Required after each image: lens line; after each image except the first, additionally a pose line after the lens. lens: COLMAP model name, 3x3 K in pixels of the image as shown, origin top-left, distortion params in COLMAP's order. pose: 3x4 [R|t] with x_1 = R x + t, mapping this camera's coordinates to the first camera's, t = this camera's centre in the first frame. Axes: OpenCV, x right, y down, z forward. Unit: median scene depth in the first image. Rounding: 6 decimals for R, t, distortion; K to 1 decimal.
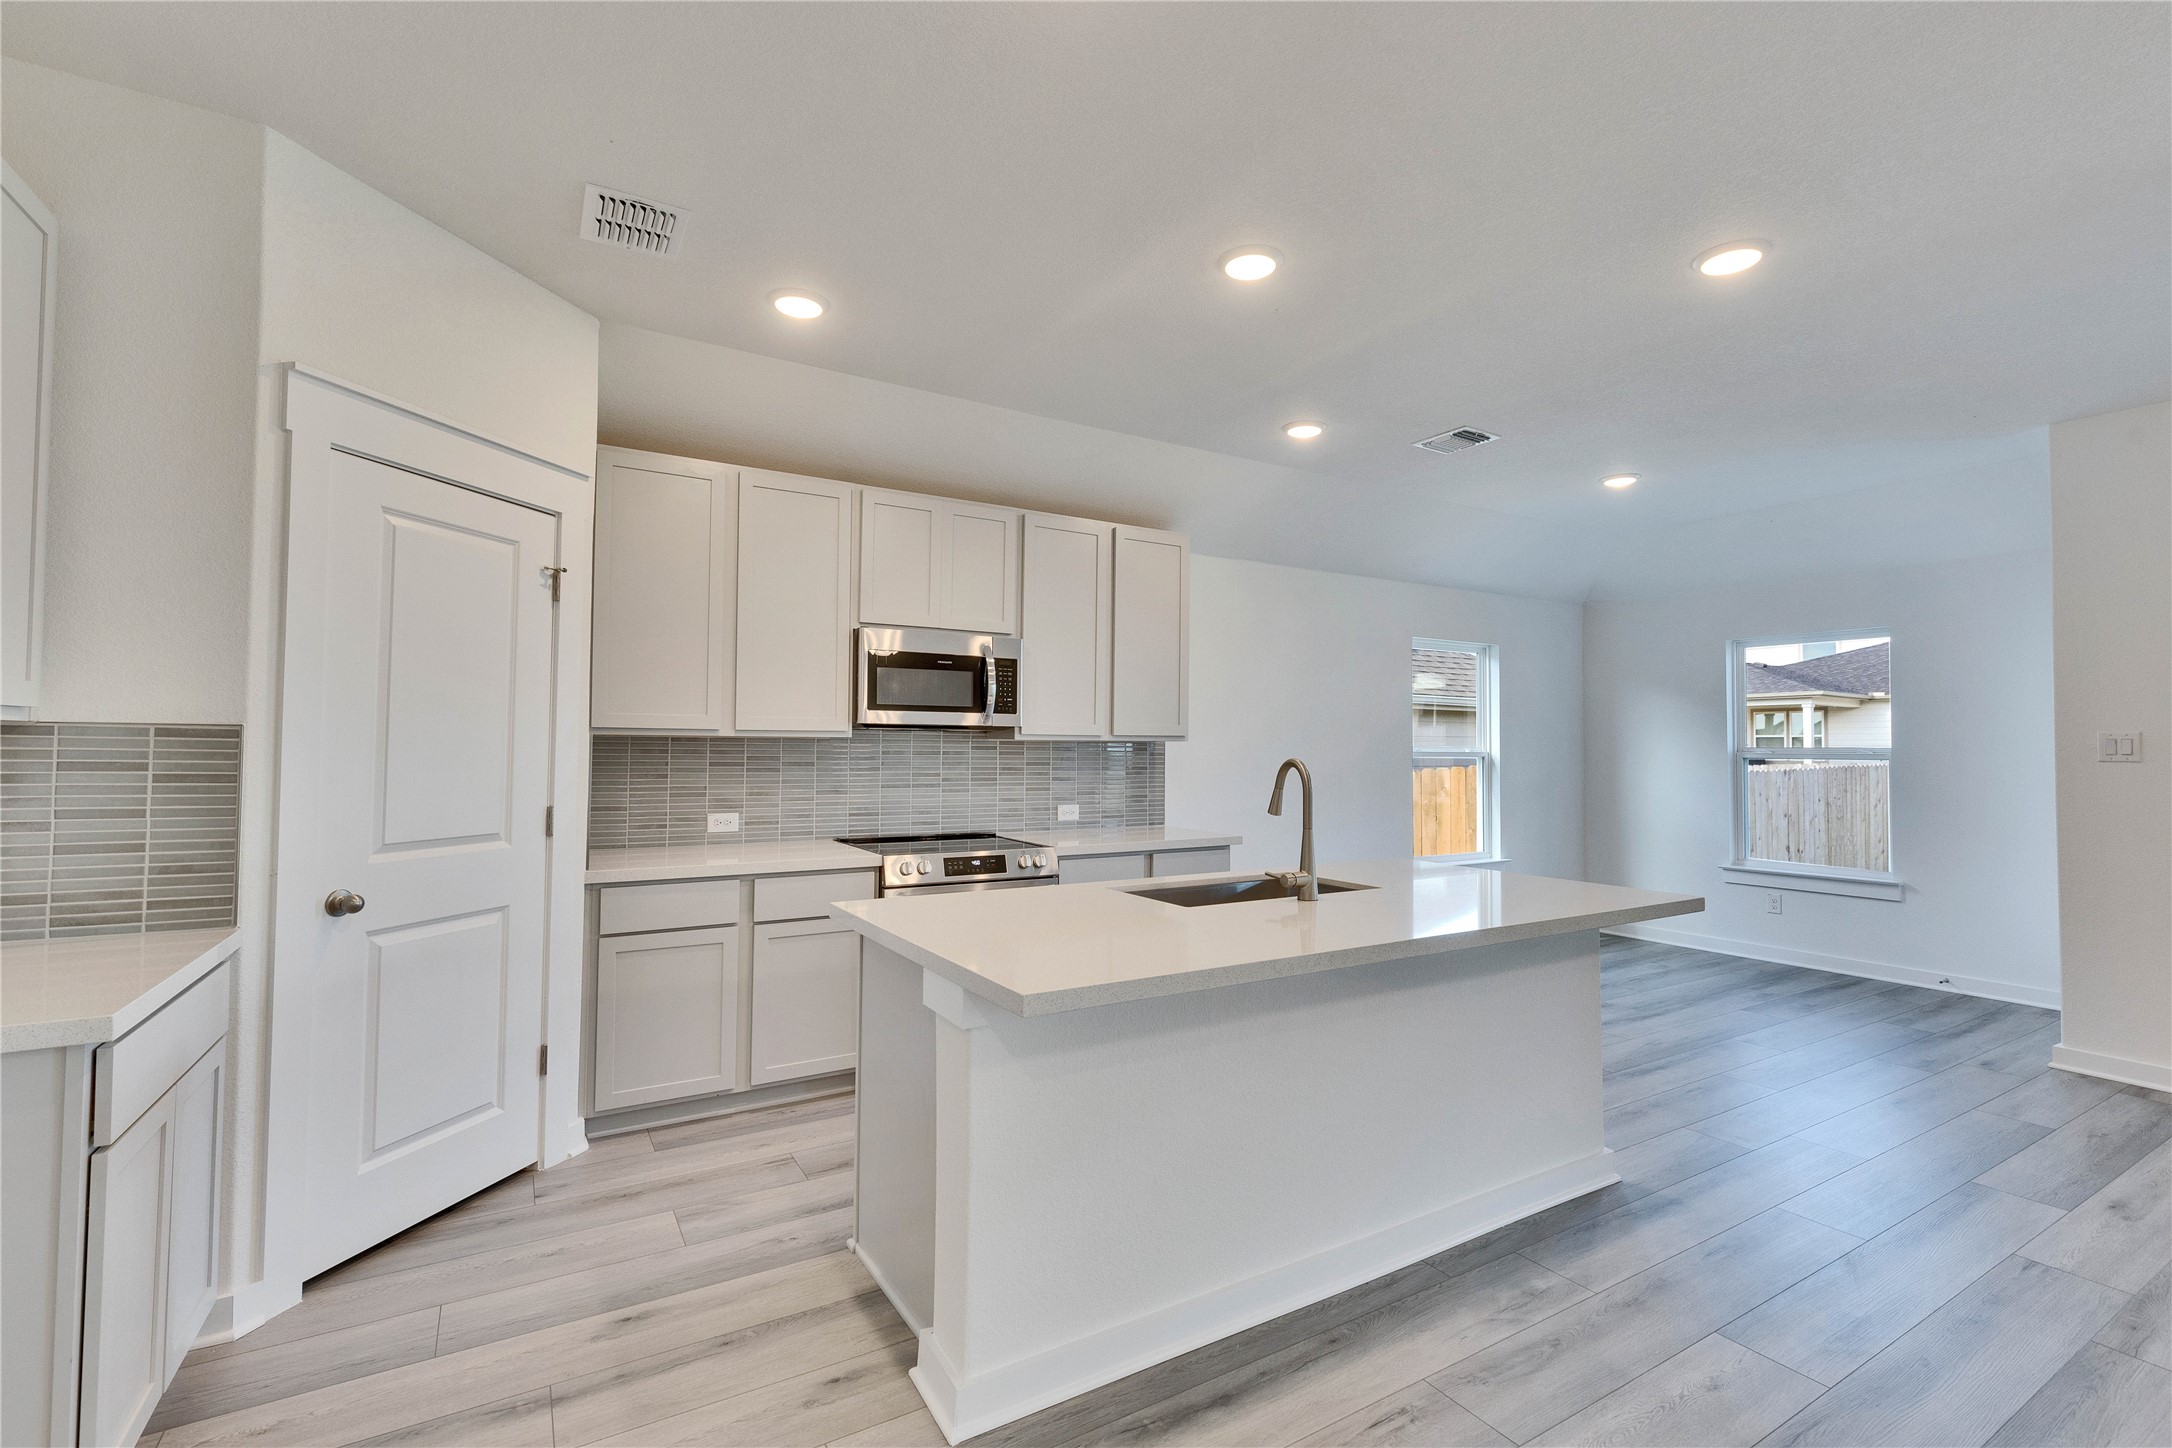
lens RADIAL K [[959.3, 0, 1093.1], [0, 959.3, 712.1], [0, 0, 1]] dist [0.000639, -0.000073]
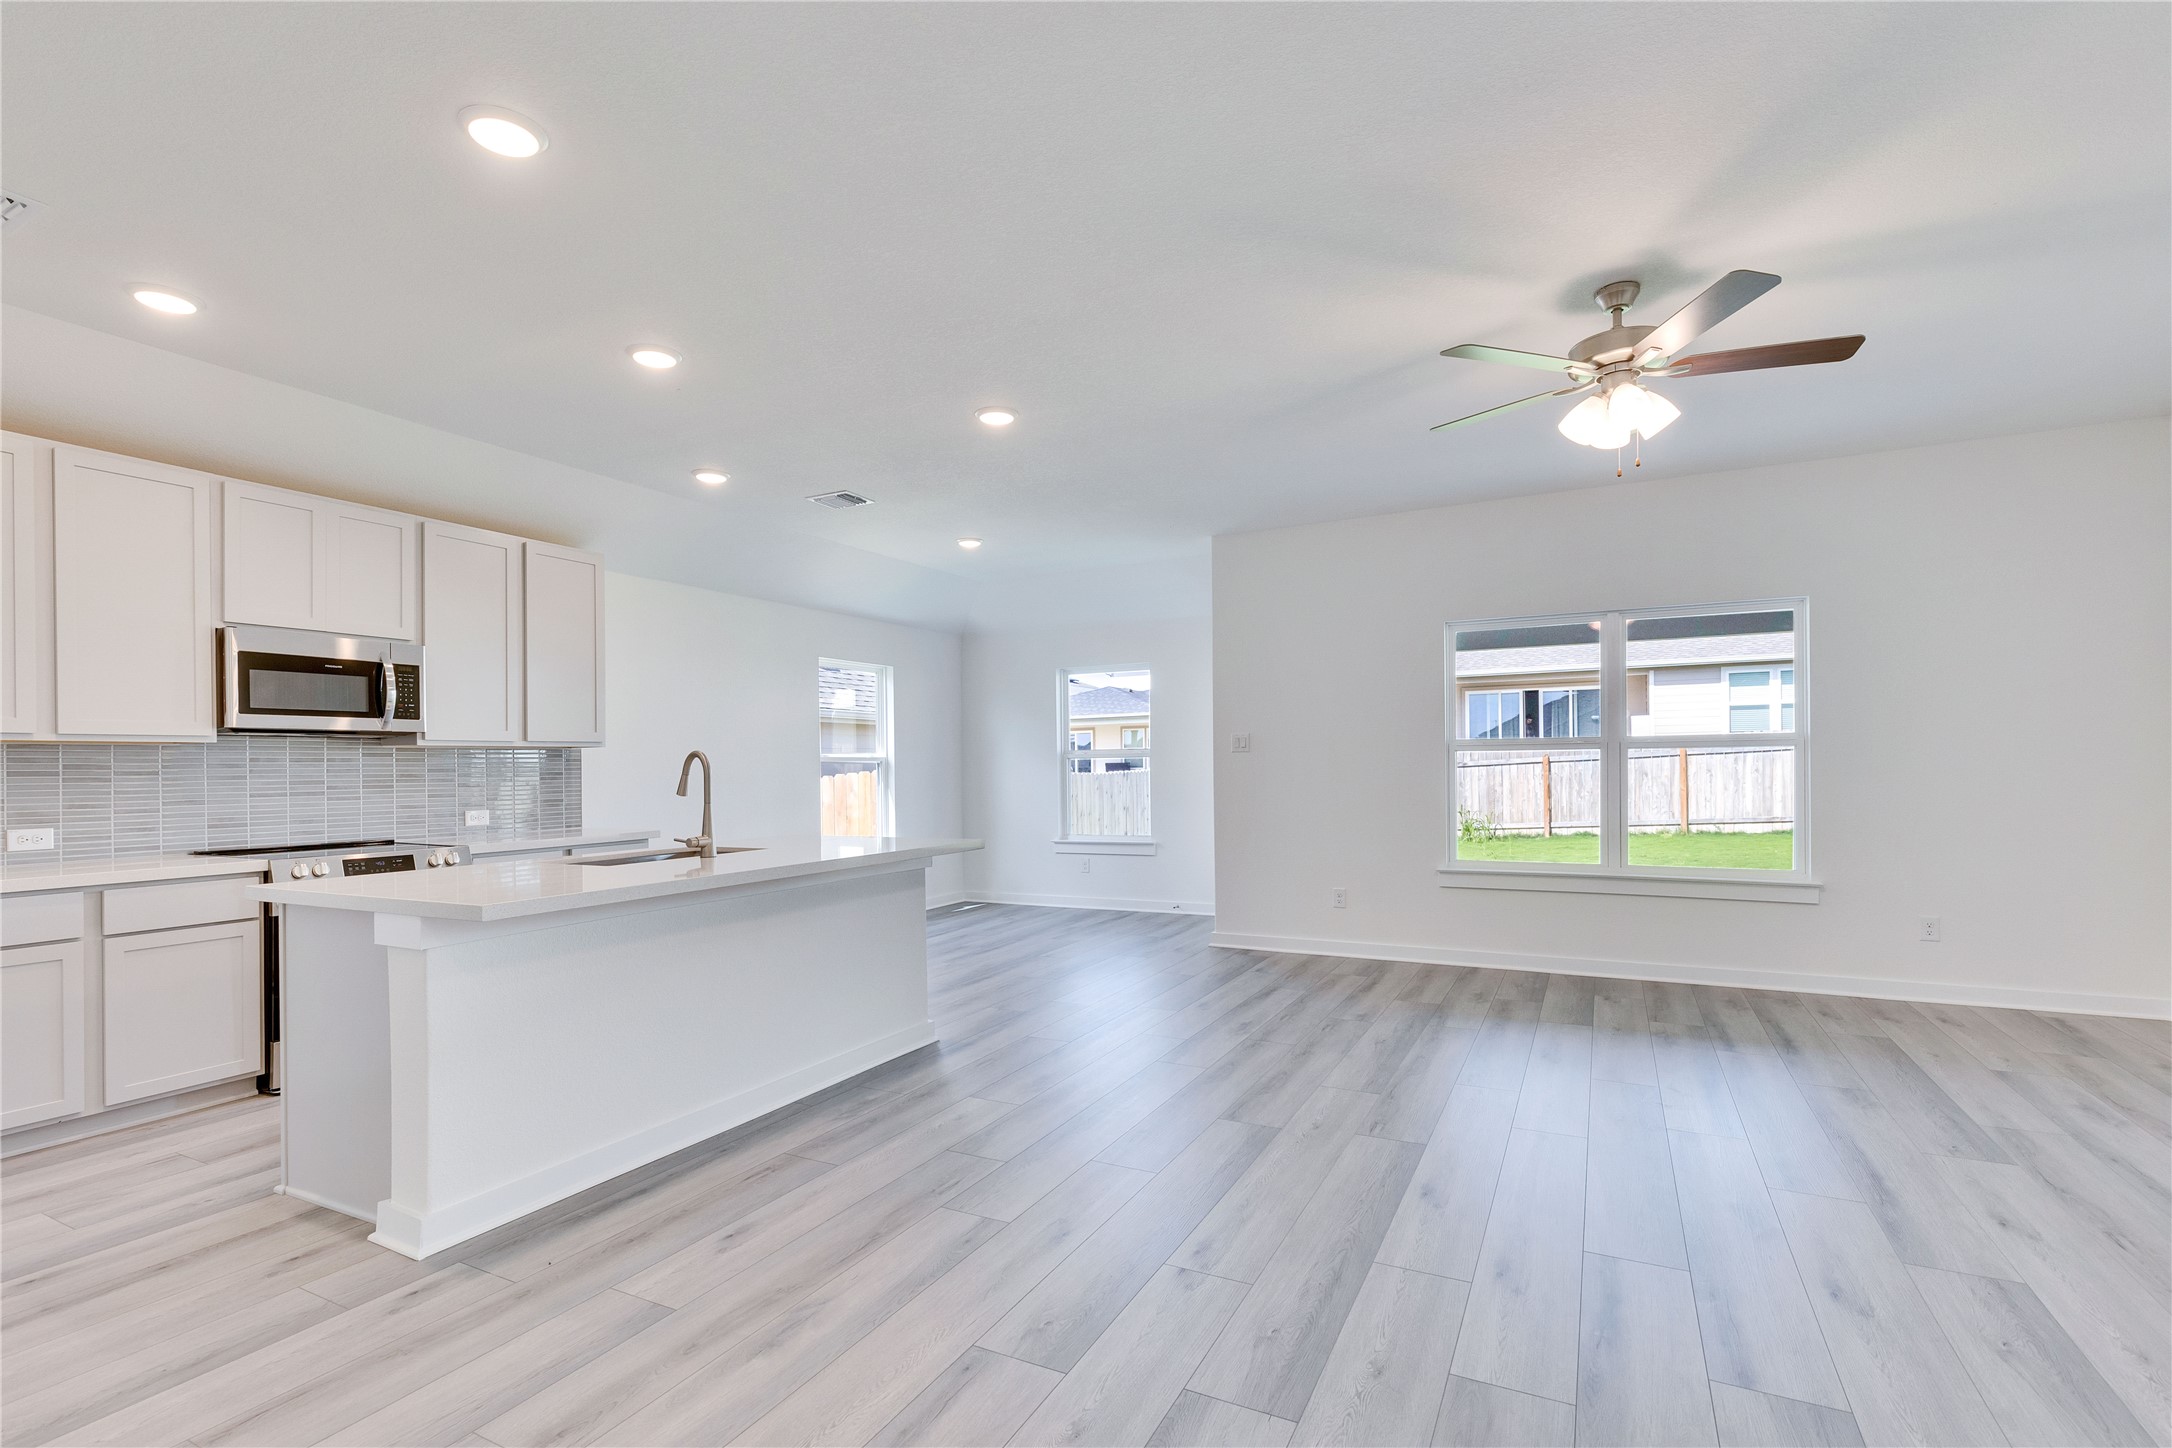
lens RADIAL K [[995.4, 0, 1078.1], [0, 995.4, 762.1], [0, 0, 1]] dist [0.000607, -0.000148]
pose [[0.856130, -0.016995, 0.516481, -0.031815], [0.000774, 0.999500, 0.031605, 0.016021], [-0.516760, -0.026658, 0.855715, -0.303056]]
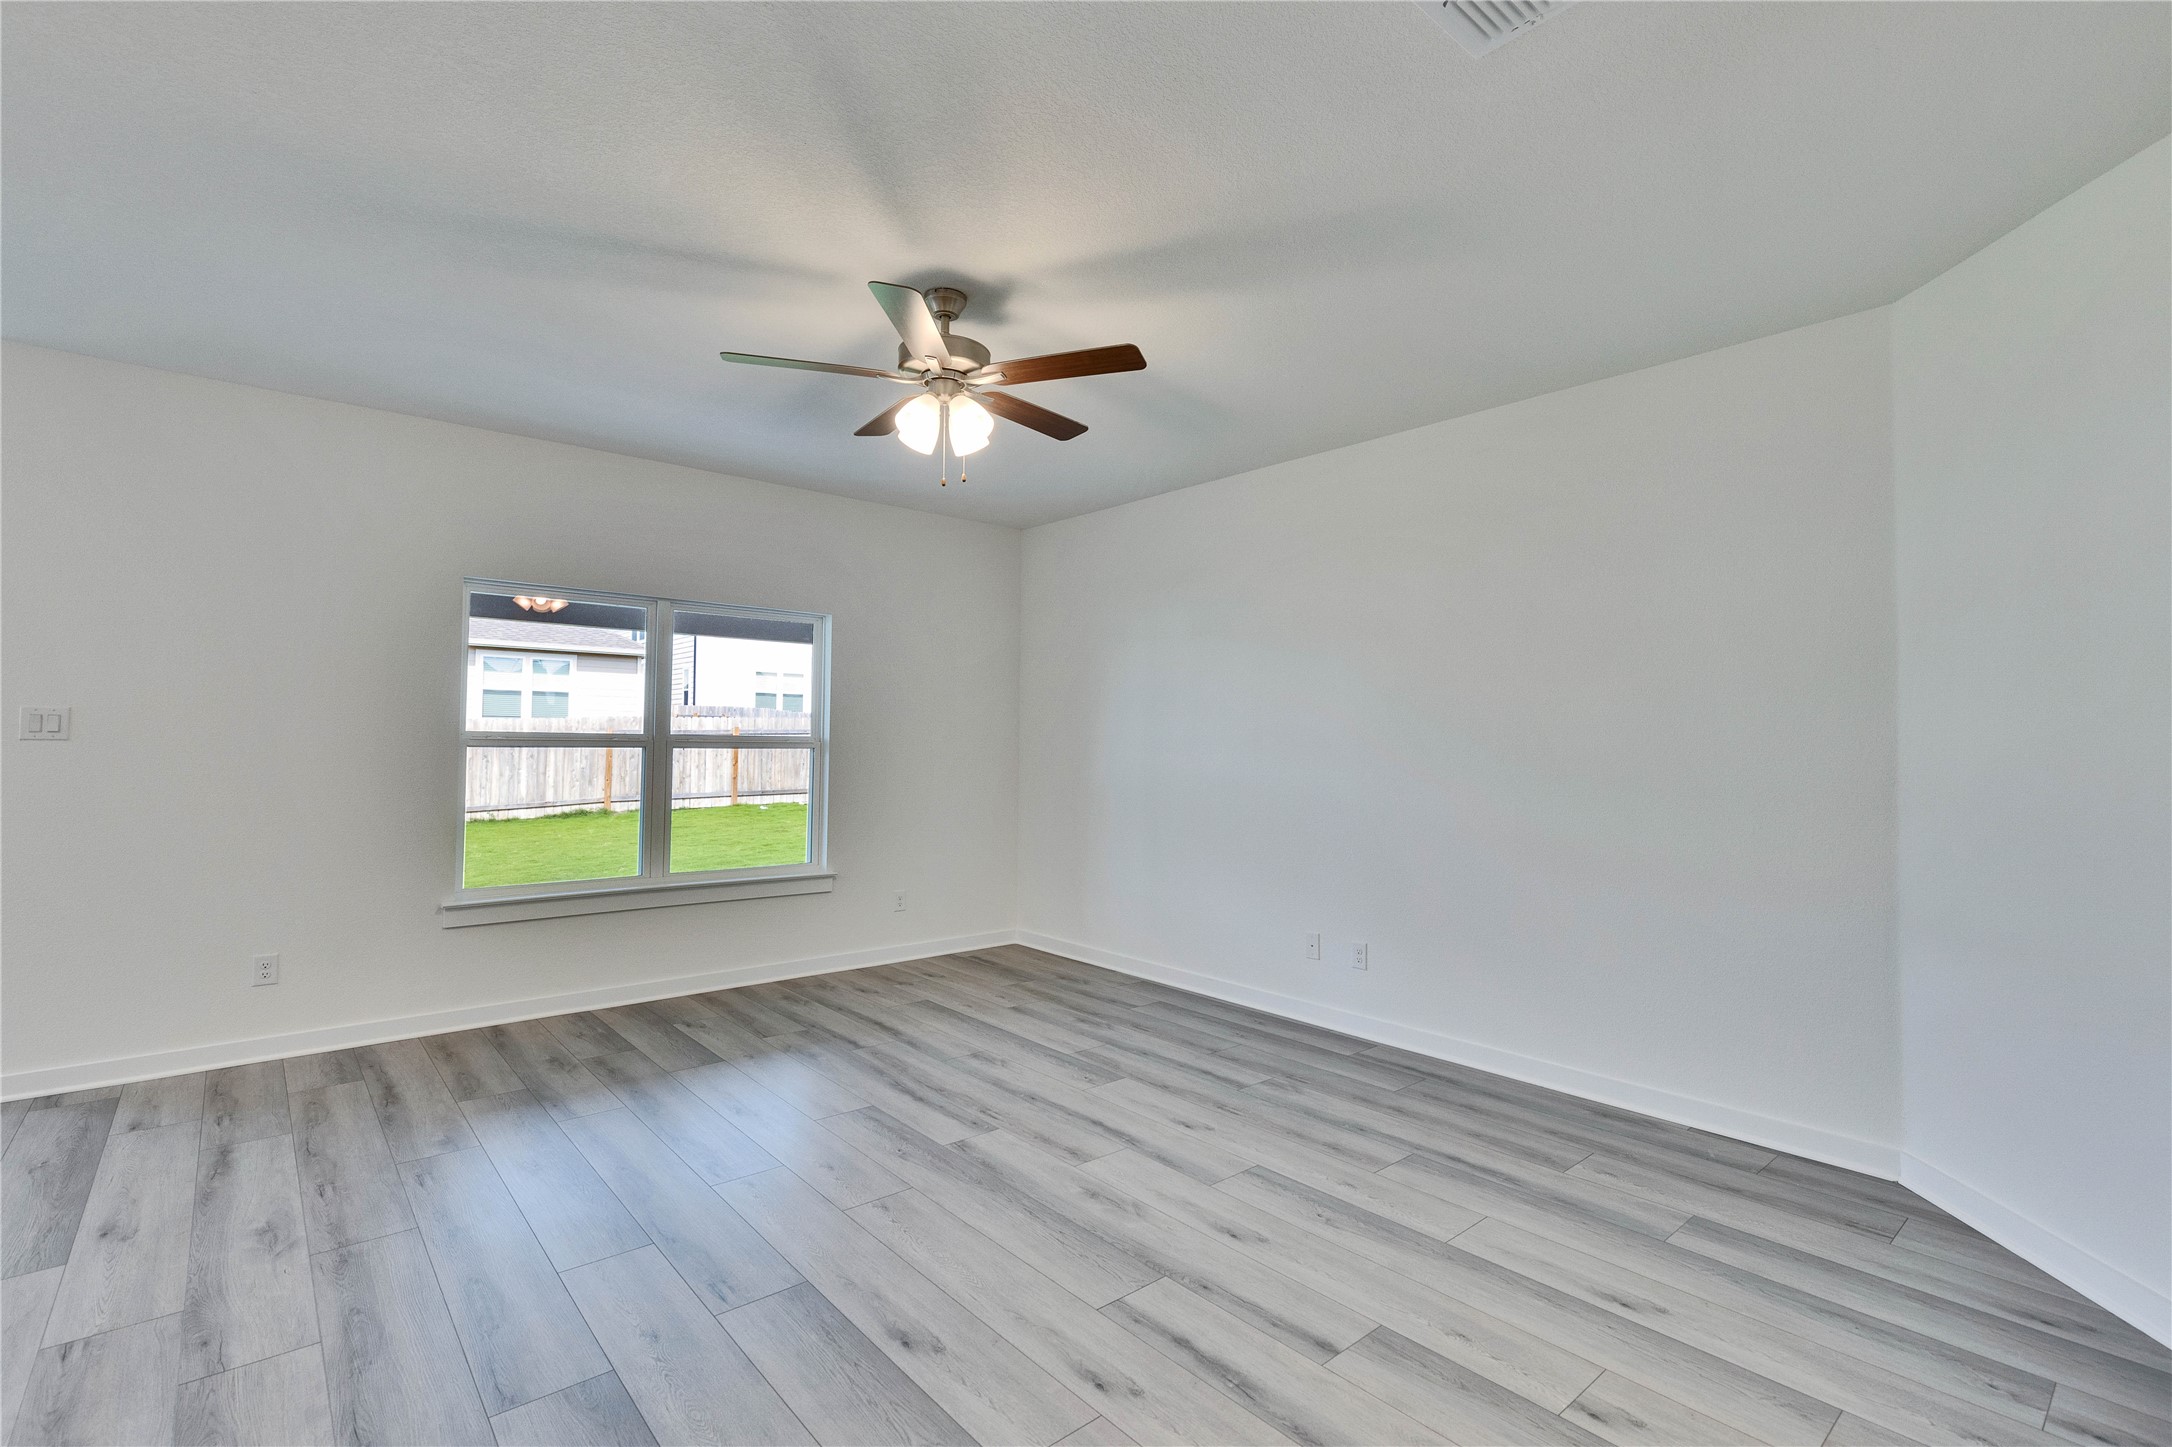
lens RADIAL K [[986.2, 0, 1109.8], [0, 986.2, 724.3], [0, 0, 1]] dist [0.005496, 0.000024]
pose [[-0.181311, 0.009425, 0.983381, -0.022680], [-0.048042, 0.998675, -0.018430, 0.006704], [-0.982252, -0.050585, -0.180618, 0.198178]]
